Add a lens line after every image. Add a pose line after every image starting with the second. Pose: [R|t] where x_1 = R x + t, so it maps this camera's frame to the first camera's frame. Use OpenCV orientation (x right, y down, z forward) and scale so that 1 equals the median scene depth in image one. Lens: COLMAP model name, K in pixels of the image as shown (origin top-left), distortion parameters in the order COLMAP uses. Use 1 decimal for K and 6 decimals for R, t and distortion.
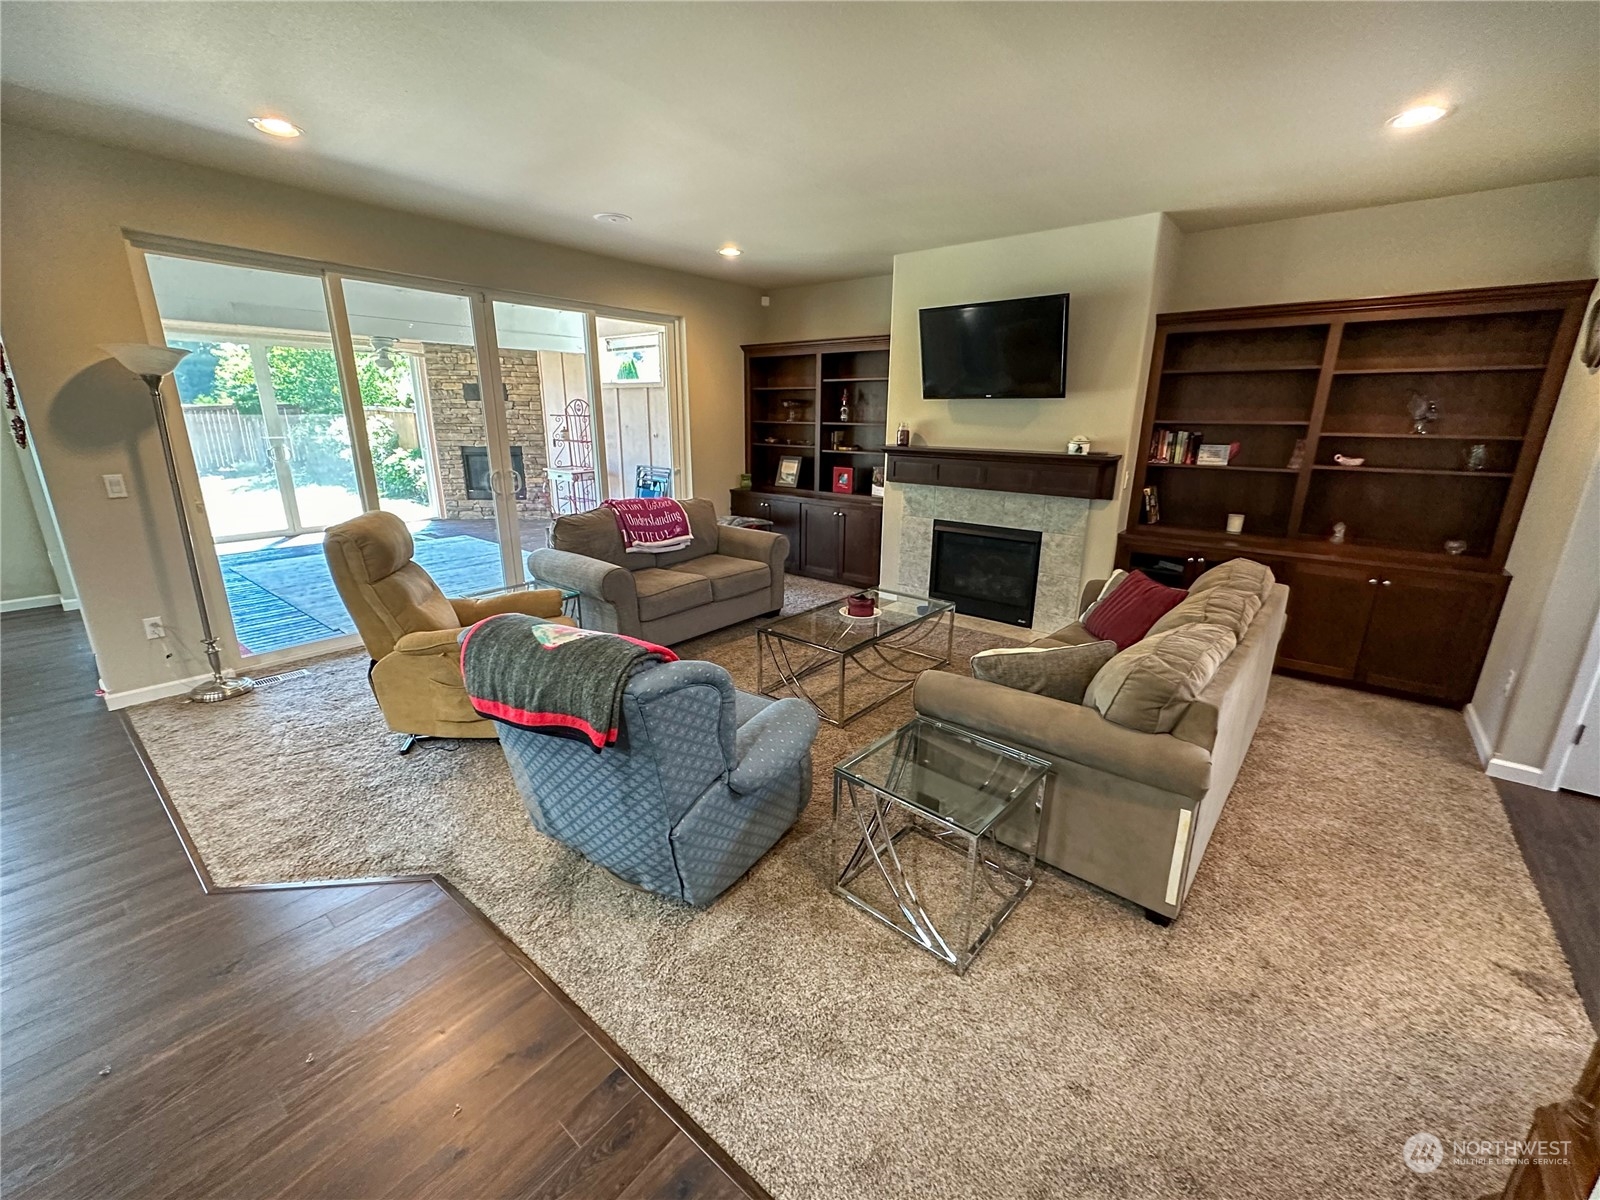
lens RADIAL K [[641.5, 0, 802.2], [0, 641.5, 598.6], [0, 0, 1]] dist [0.001226, 0.000281]
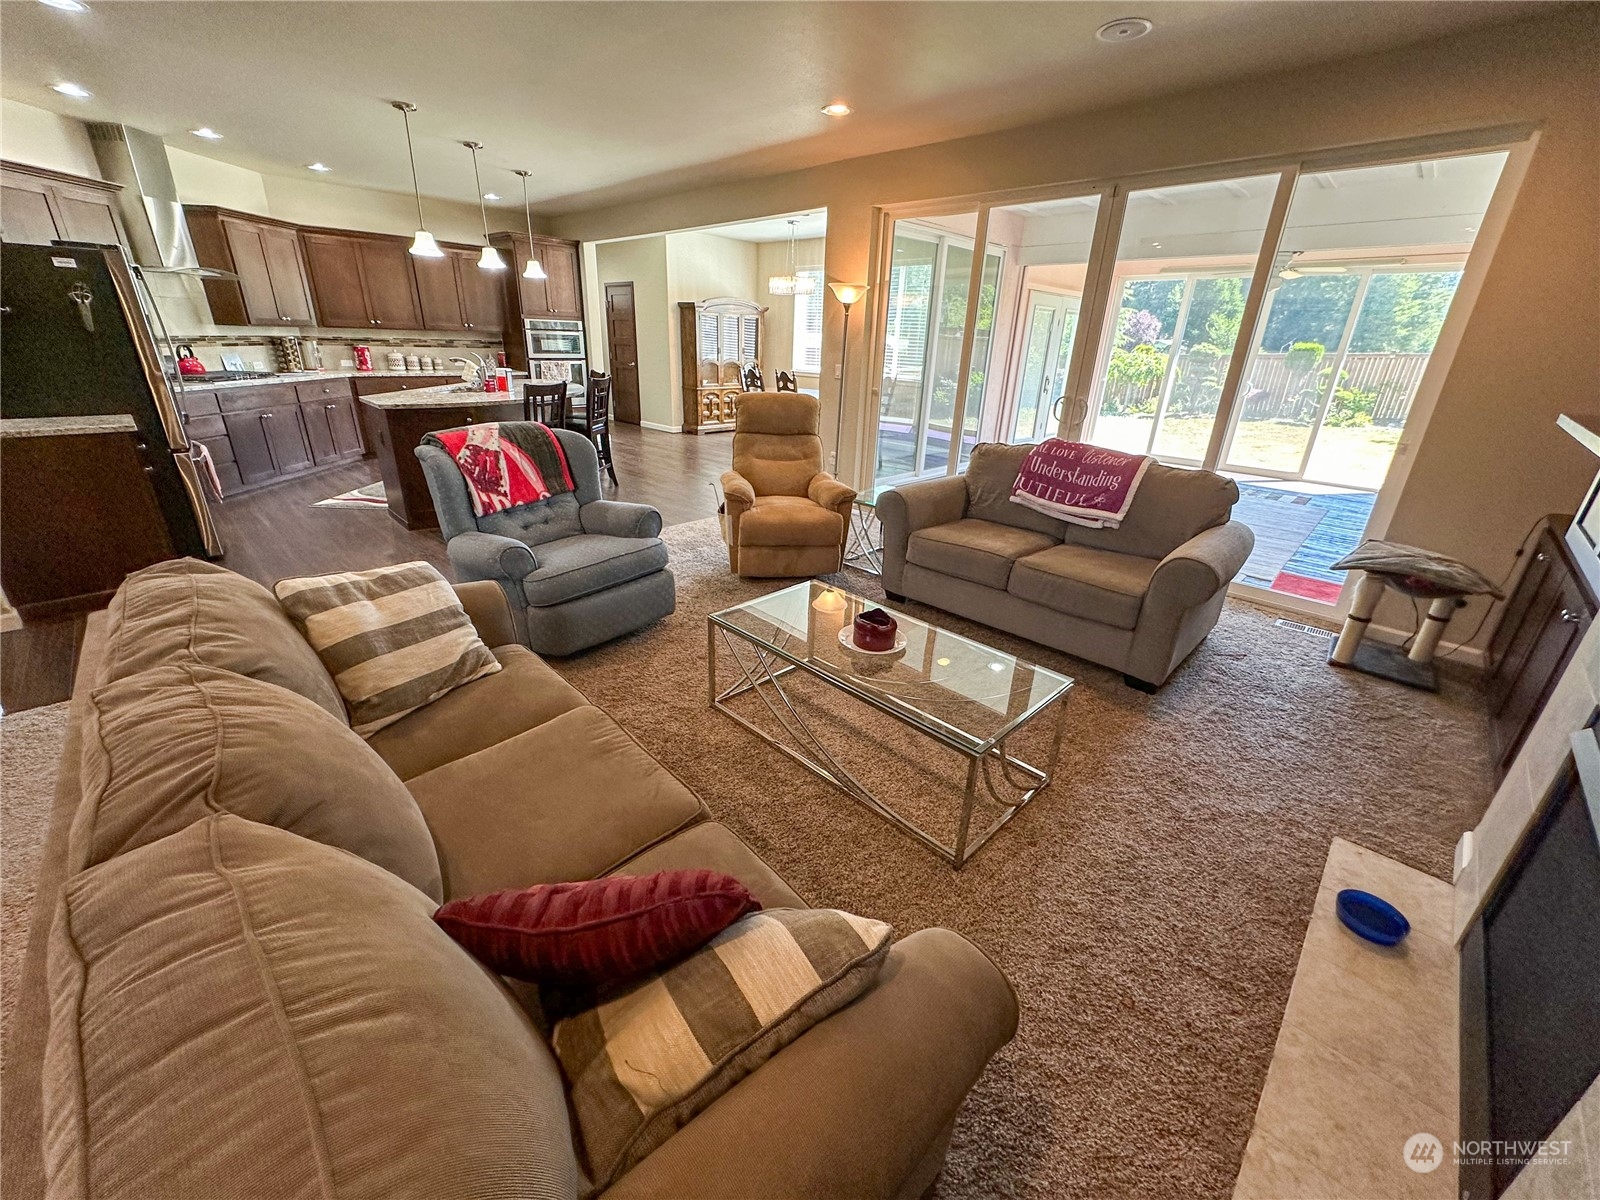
lens RADIAL K [[641.5, 0, 800.2], [0, 641.5, 597.1], [0, 0, 1]] dist [0.001226, 0.000281]
pose [[-0.093293, 0.362469, -0.927315, 0.512507], [-0.304434, 0.876385, 0.373189, -0.174675], [0.947954, 0.317122, 0.028587, 0.711098]]
